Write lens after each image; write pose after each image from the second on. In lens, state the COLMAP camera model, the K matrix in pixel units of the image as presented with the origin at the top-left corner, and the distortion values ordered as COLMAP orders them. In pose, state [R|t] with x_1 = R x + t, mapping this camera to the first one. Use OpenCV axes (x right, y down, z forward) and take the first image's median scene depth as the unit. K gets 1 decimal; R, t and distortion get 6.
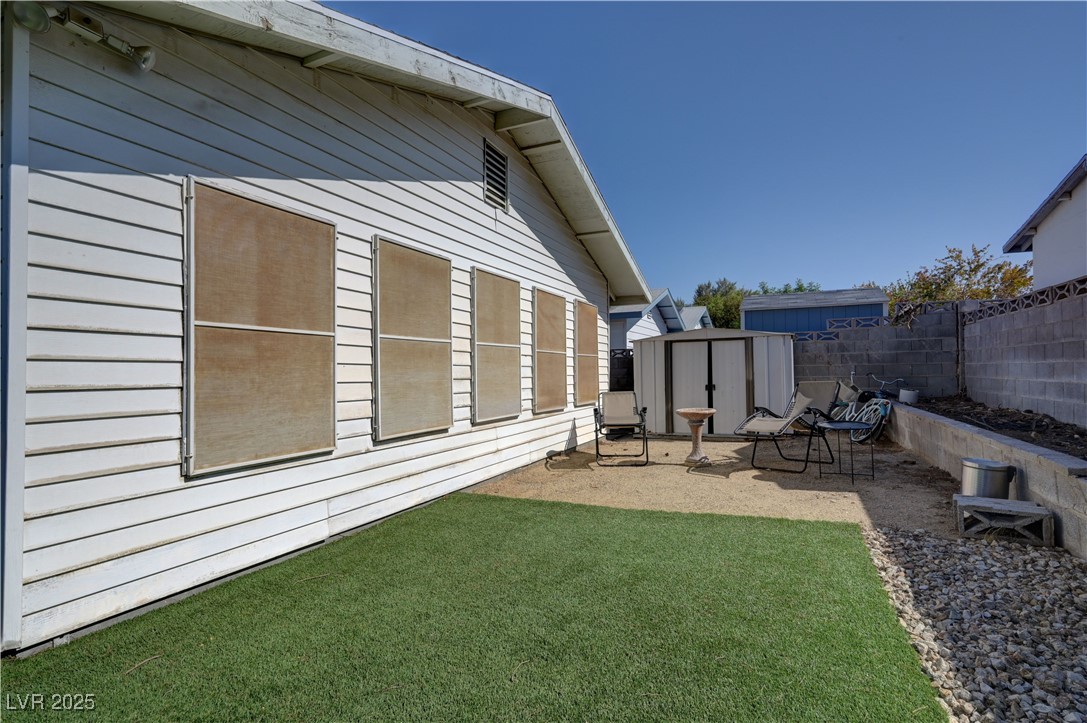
lens RADIAL K [[511.1, 0, 548.2], [0, 511.1, 360.0], [0, 0, 1]] dist [-0.001461, 0.000872]
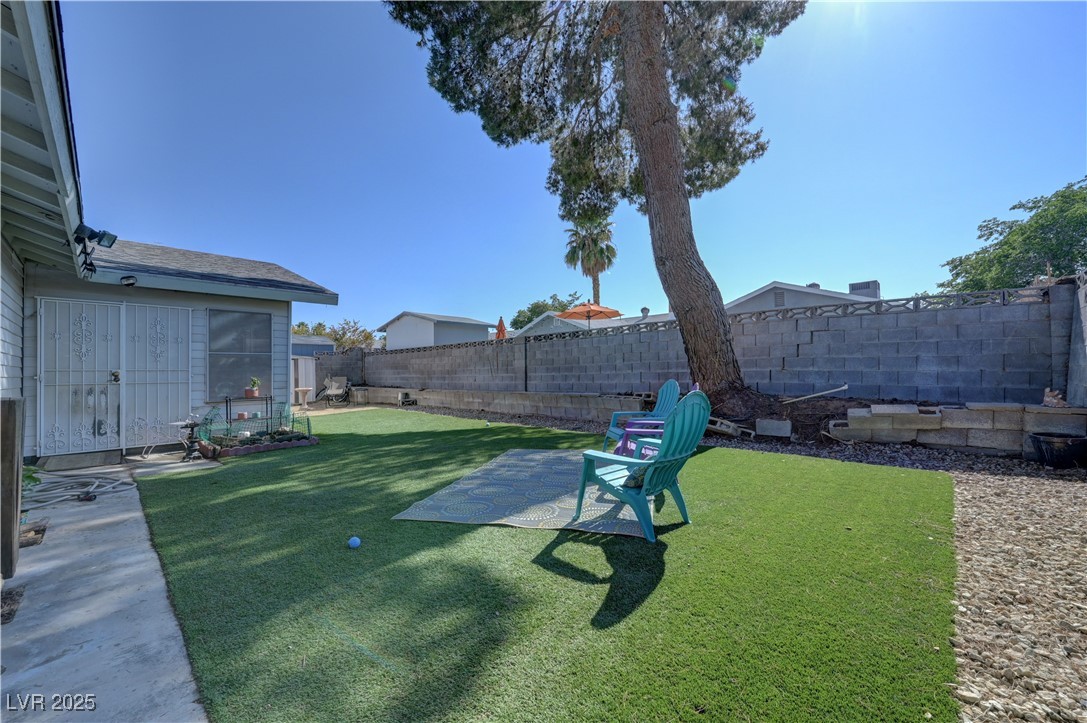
lens RADIAL K [[425.5, 0, 550.1], [0, 425.5, 370.0], [0, 0, 1]] dist [-0.004360, 0.000813]
pose [[0.315787, 0.010368, 0.948774, -1.145451], [-0.010102, 0.999920, -0.007564, 0.007855], [-0.948776, -0.007196, 0.315866, -0.713110]]
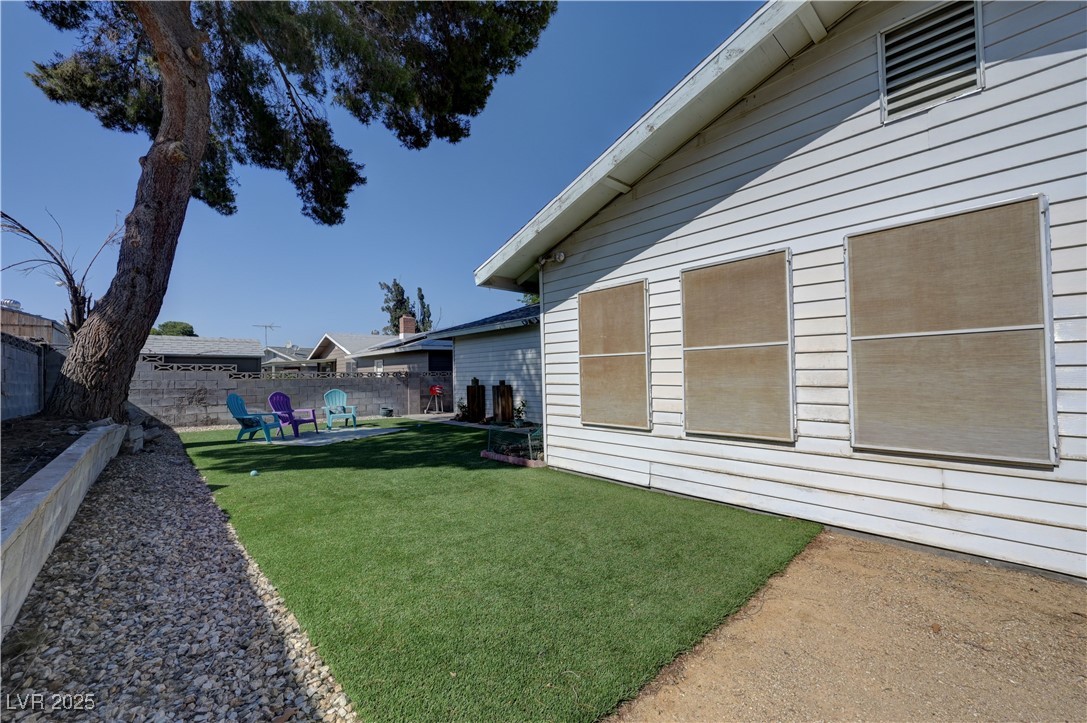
lens RADIAL K [[425.5, 0, 544.7], [0, 425.5, 359.8], [0, 0, 1]] dist [-0.004360, 0.000813]
pose [[-0.376871, -0.013904, -0.926162, 0.420830], [0.043464, 0.998520, -0.032677, -0.000982], [0.925246, -0.052570, -0.375709, 0.586530]]
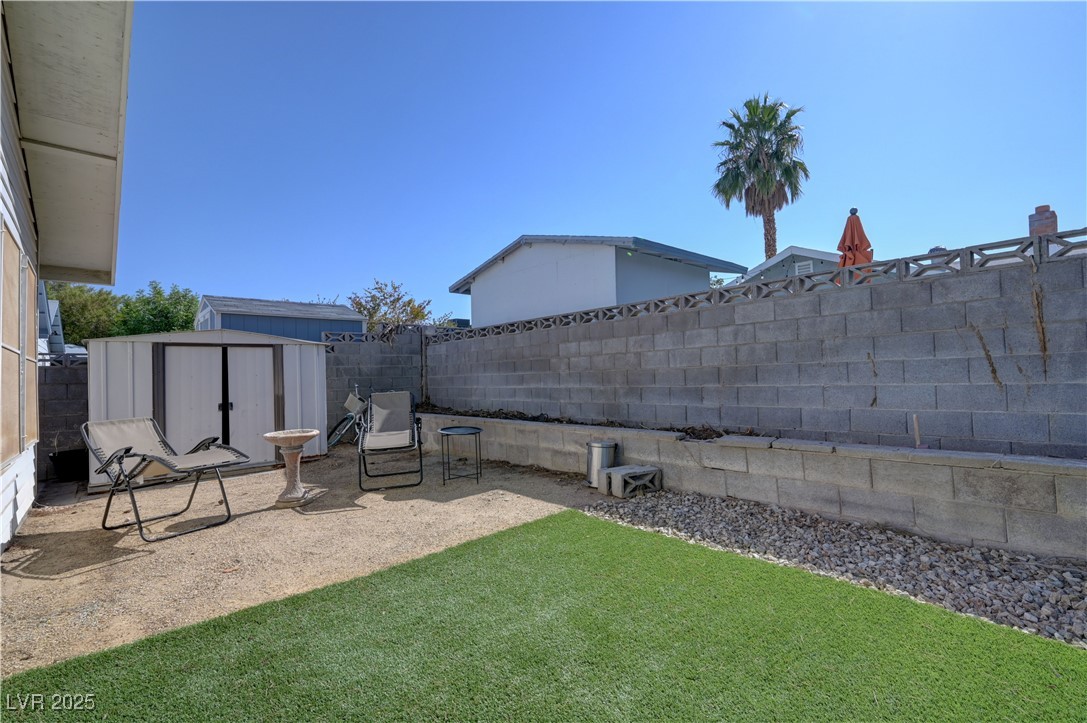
lens RADIAL K [[511.1, 0, 548.3], [0, 511.1, 364.2], [0, 0, 1]] dist [-0.001461, 0.000872]
pose [[0.399091, 0.026119, 0.916539, -0.230549], [0.000702, 0.999585, -0.028791, 0.014417], [-0.916911, 0.012133, 0.398907, 0.287901]]
